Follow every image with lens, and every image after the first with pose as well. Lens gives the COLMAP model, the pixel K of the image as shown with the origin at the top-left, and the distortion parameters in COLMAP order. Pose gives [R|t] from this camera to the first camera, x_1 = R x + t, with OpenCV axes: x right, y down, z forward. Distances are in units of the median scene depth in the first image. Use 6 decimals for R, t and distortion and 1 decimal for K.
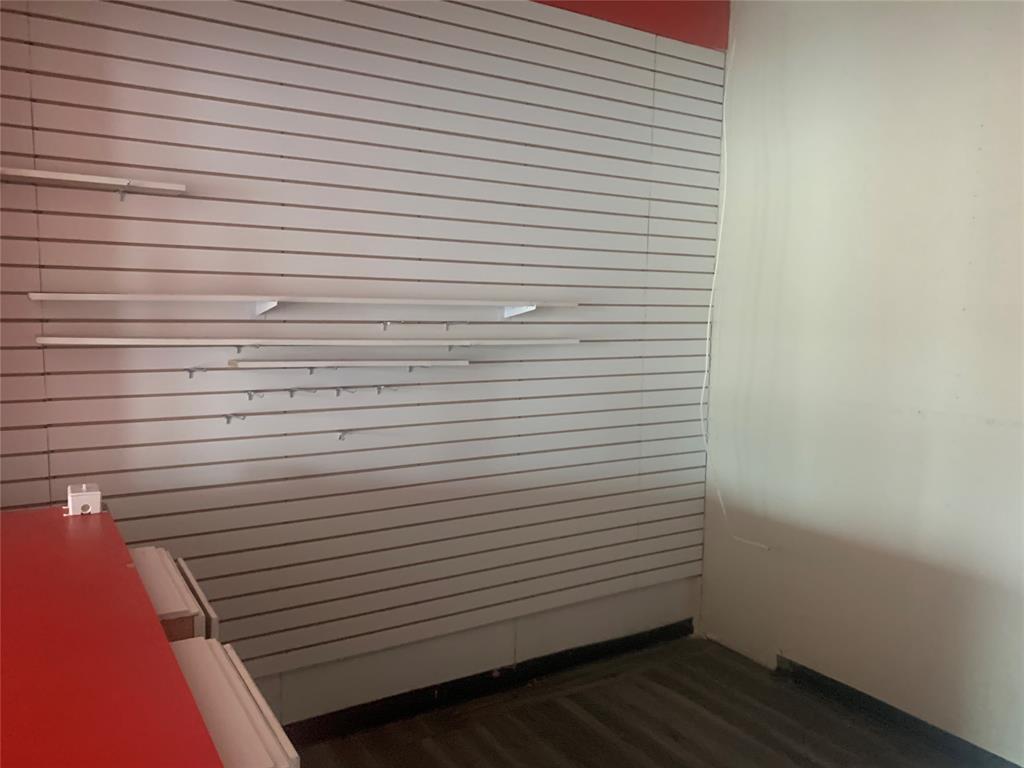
lens RADIAL K [[774.4, 0, 511.8], [0, 774.4, 389.0], [0, 0, 1]] dist [0.037348, -0.040534]
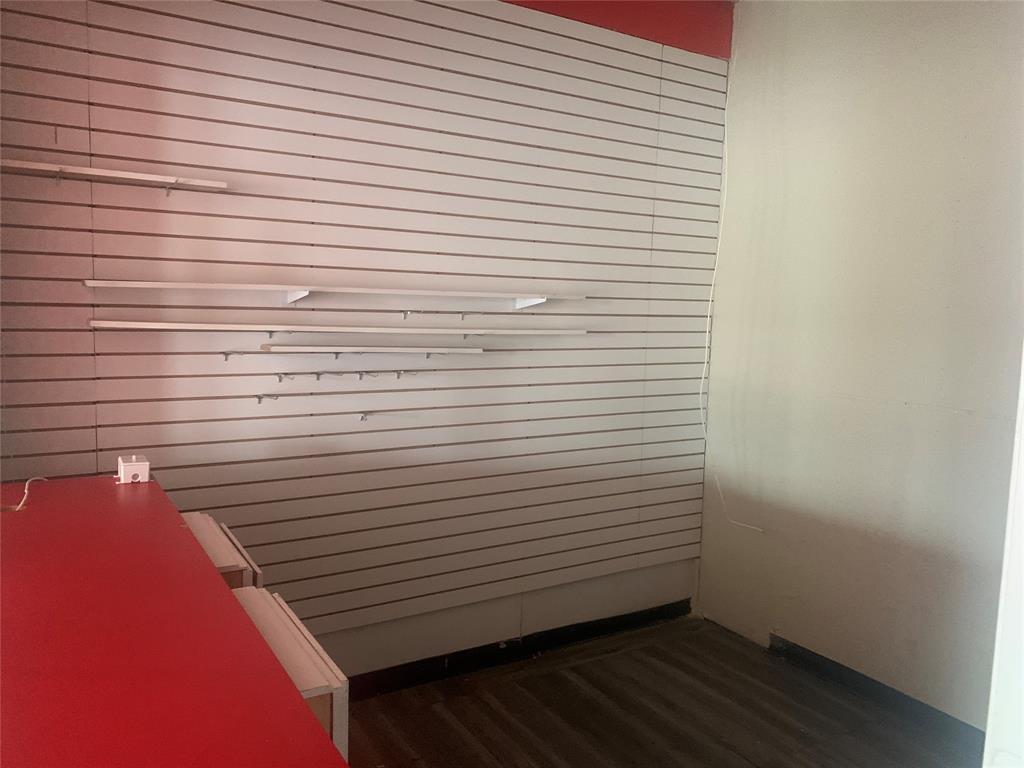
lens RADIAL K [[774.4, 0, 511.5], [0, 774.4, 373.9], [0, 0, 1]] dist [0.037348, -0.040534]
pose [[0.999885, 0.014654, -0.003963, -0.011569], [-0.014683, 0.999865, -0.007395, 0.005833], [0.003854, 0.007453, 0.999965, -0.068005]]
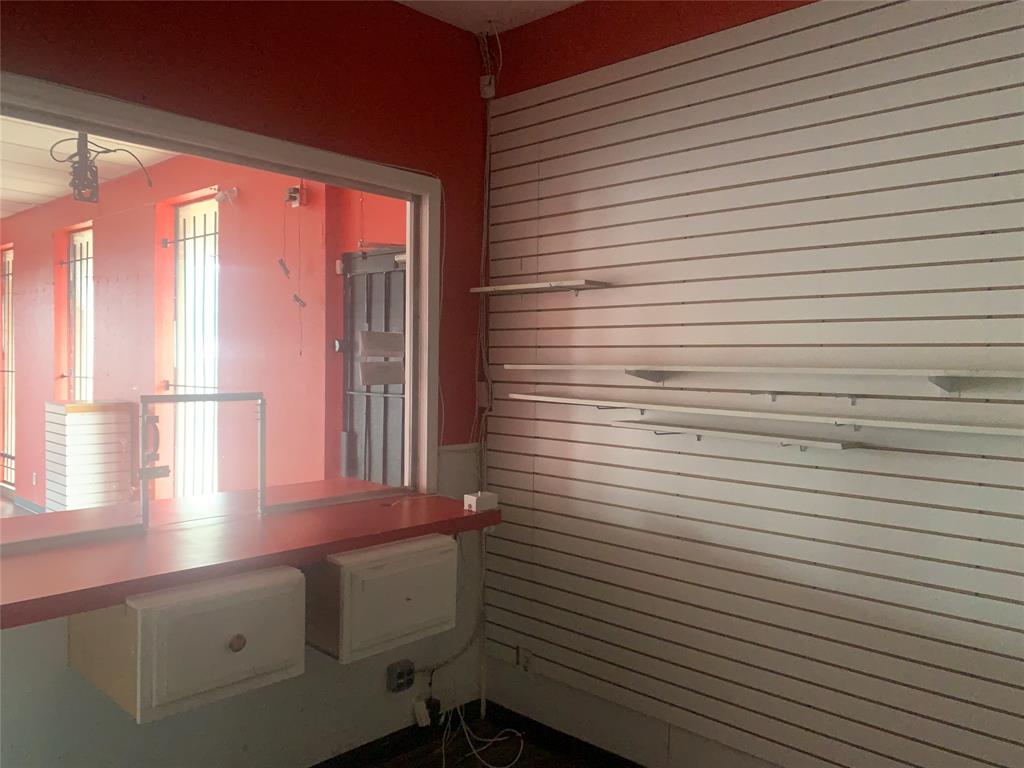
lens RADIAL K [[774.4, 0, 511.5], [0, 774.4, 388.6], [0, 0, 1]] dist [0.037348, -0.040534]
pose [[0.261403, 0.014376, -0.965123, 0.647402], [-0.119826, 0.992638, -0.017669, -0.038872], [0.957763, 0.120266, 0.261202, 0.478553]]
